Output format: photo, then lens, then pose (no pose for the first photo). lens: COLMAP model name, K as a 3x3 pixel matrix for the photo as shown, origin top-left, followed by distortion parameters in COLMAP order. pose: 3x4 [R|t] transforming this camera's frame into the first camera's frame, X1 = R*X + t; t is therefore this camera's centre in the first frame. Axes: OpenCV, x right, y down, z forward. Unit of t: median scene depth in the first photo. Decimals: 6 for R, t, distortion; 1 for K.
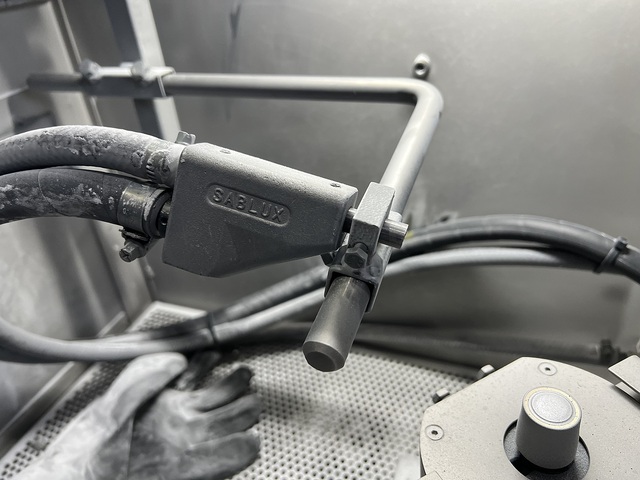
lens RADIAL K [[485.0, 0, 326.7], [0, 485.0, 236.5], [0, 0, 1]] dist [0.021104, -0.012208]
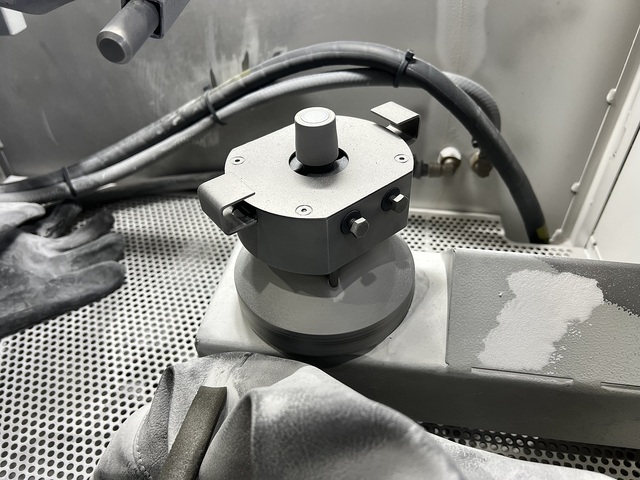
lens RADIAL K [[489.2, 0, 323.5], [0, 489.2, 237.7], [0, 0, 1]] dist [0.061600, -0.090575]
pose [[0.978249, -0.080709, 0.191089, 0.097464], [0.058607, 0.991208, 0.118623, 0.249895], [-0.198983, -0.104843, 0.974379, -0.166254]]
